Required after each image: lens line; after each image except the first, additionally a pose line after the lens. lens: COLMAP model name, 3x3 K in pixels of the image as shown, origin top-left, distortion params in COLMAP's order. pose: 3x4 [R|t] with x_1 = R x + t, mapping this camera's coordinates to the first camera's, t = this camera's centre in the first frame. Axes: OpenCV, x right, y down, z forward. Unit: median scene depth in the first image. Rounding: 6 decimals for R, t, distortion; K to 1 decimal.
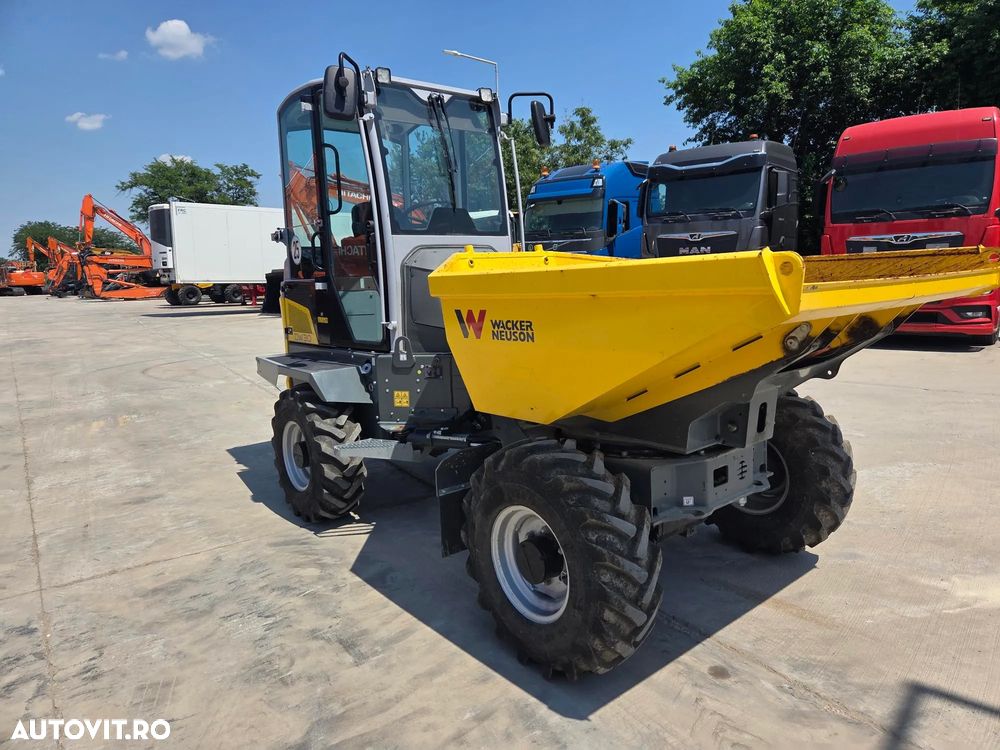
lens RADIAL K [[664.0, 0, 511.5], [0, 664.0, 365.9], [0, 0, 1]] dist [0.071601, -0.053580]
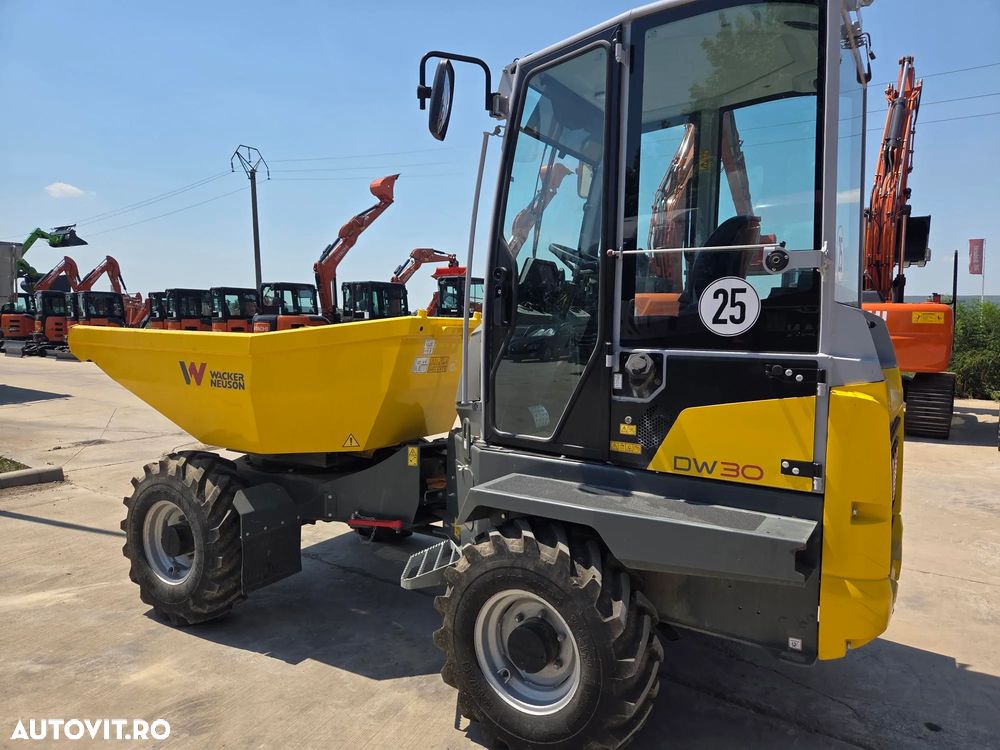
lens RADIAL K [[667.3, 0, 506.2], [0, 667.3, 381.4], [0, 0, 1]] dist [0.070143, -0.050631]
pose [[-0.945369, 0.048768, -0.322333, 0.220849], [-0.028257, 0.972768, 0.230053, -0.291895], [0.324774, 0.226593, -0.918247, 1.847282]]
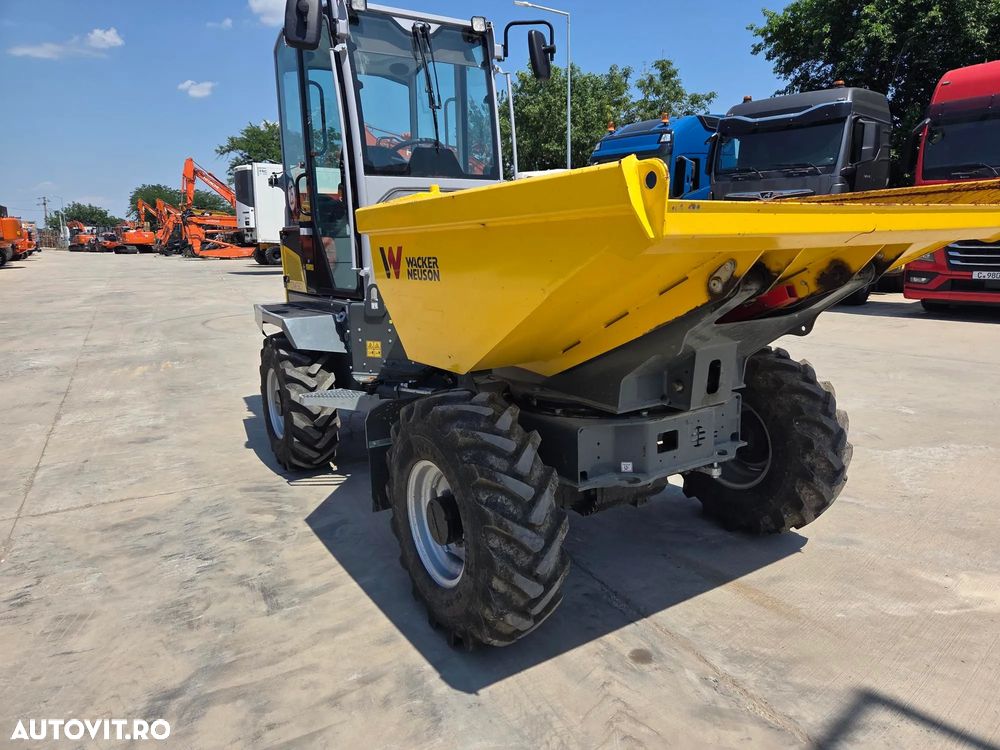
lens RADIAL K [[664.2, 0, 503.3], [0, 664.2, 366.3], [0, 0, 1]] dist [0.065829, -0.045482]
pose [[0.990837, 0.038041, -0.129593, 0.146066], [-0.031458, 0.998127, 0.052472, 0.017945], [0.131346, -0.047914, 0.990178, 0.069782]]
